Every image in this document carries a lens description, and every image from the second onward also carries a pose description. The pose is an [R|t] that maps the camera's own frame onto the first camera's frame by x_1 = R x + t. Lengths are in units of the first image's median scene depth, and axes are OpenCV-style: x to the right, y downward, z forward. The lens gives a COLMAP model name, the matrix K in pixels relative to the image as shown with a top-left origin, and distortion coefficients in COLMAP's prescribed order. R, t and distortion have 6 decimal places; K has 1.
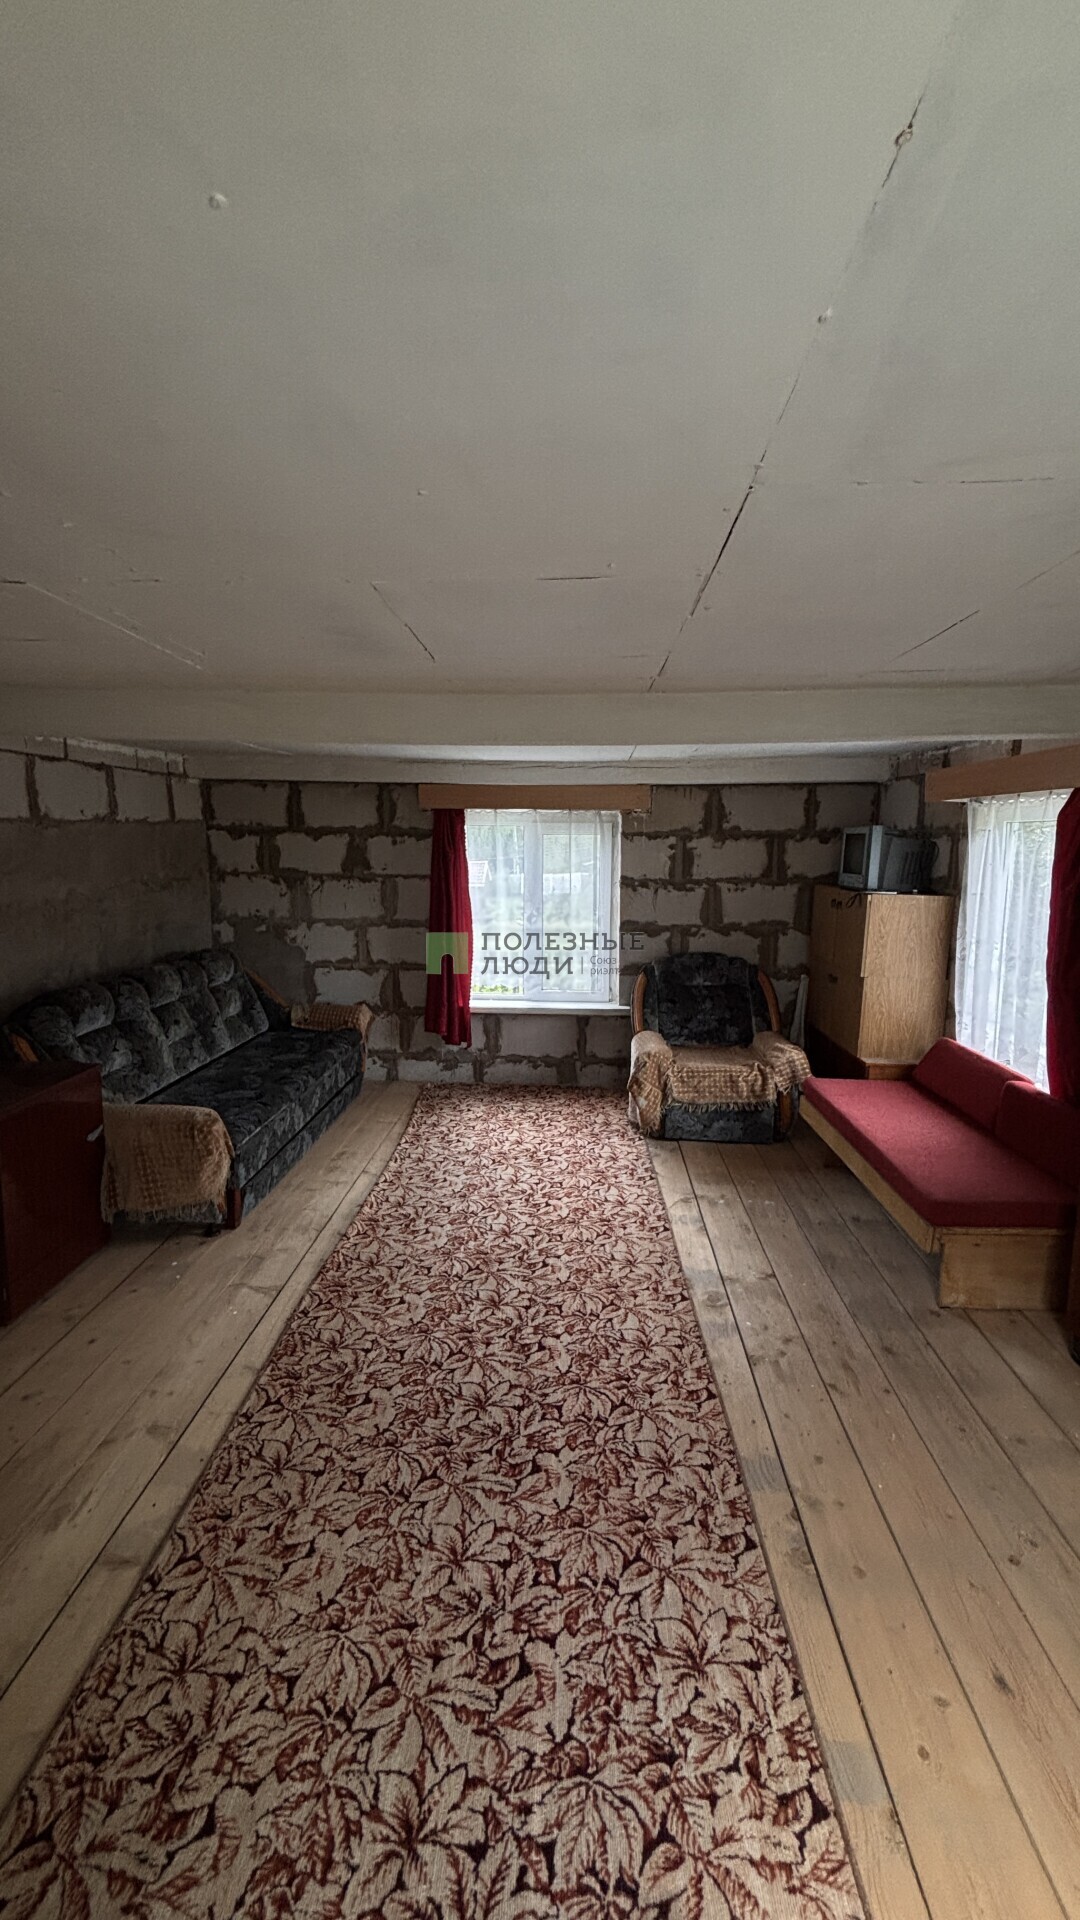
lens RADIAL K [[752.5, 0, 540.0], [0, 752.5, 960.0], [0, 0, 1]] dist [-0.008990, 0.007051]
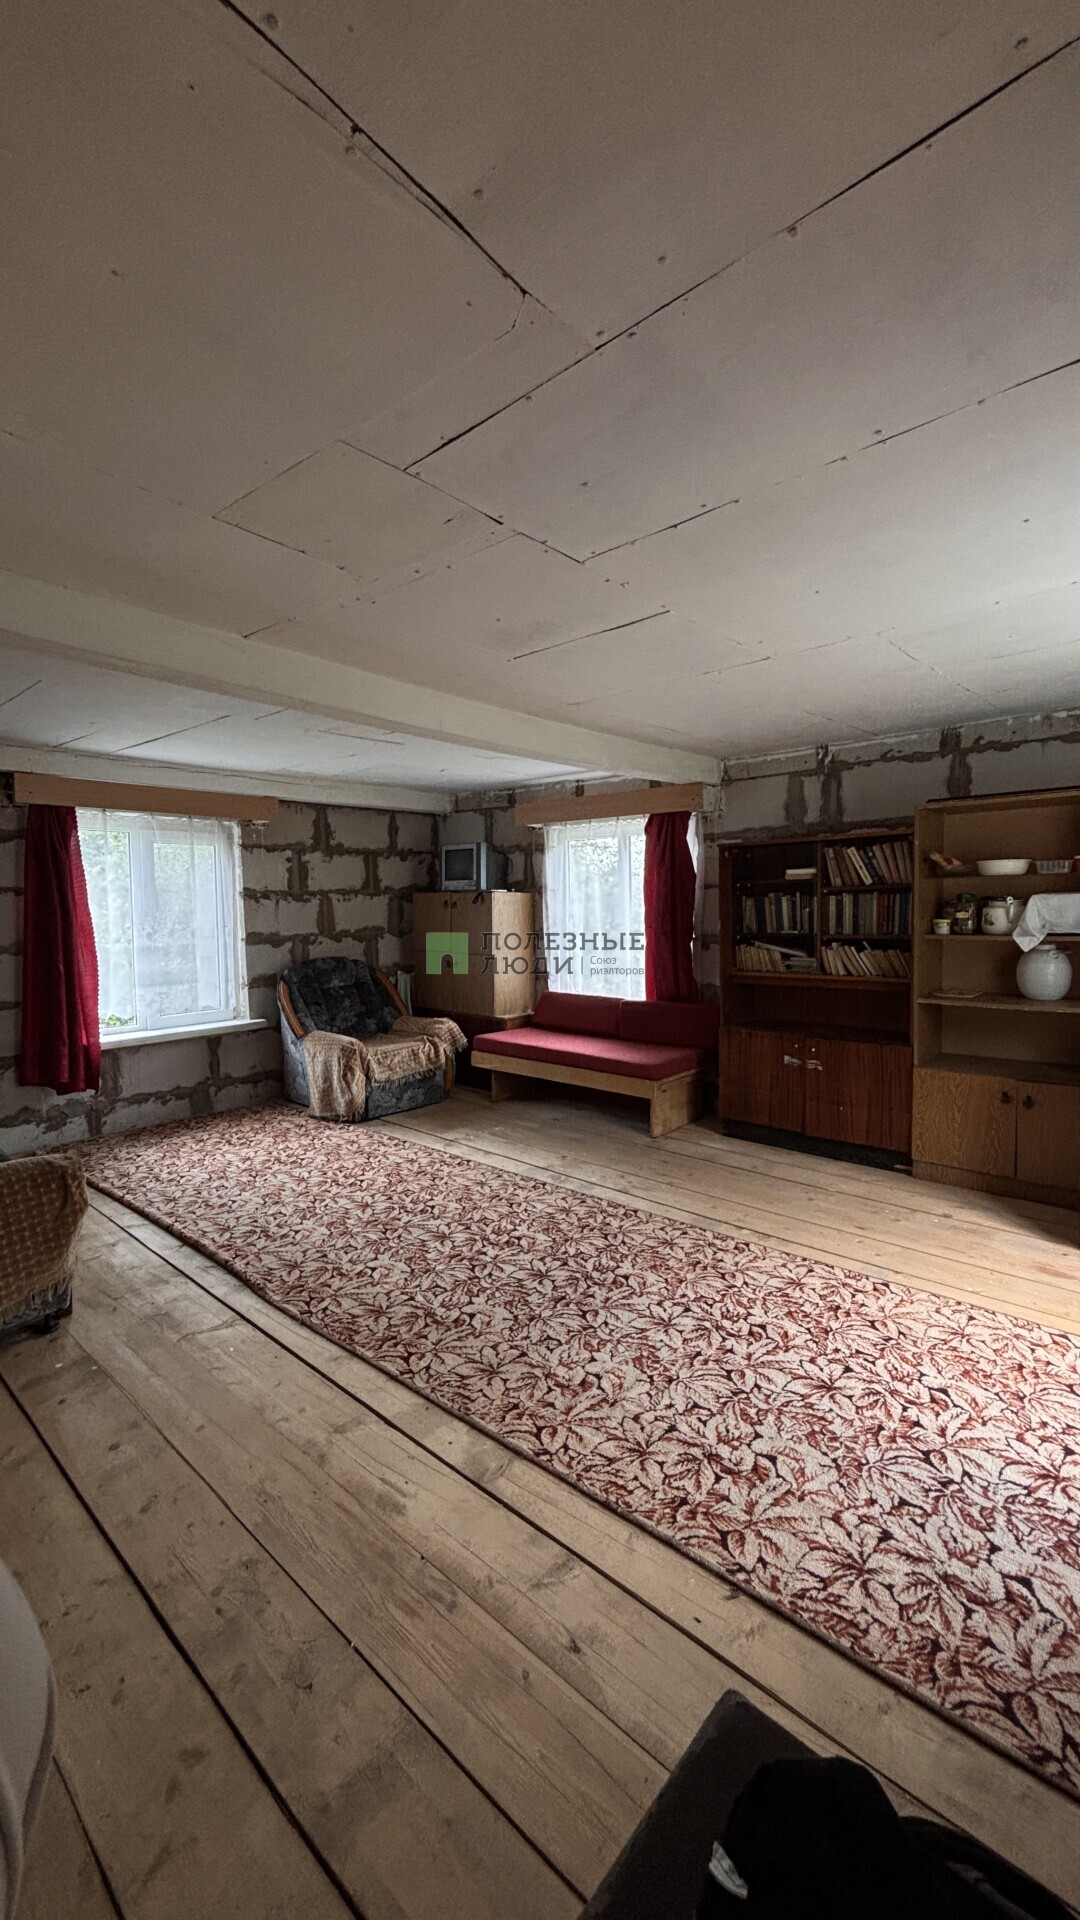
lens RADIAL K [[760.2, 0, 532.6], [0, 760.2, 939.7], [0, 0, 1]] dist [0.015373, -0.000316]
pose [[0.636537, -0.048104, 0.769745, -0.499309], [0.134460, 0.989690, -0.049343, 0.066840], [-0.759435, 0.134909, 0.636442, 0.093727]]
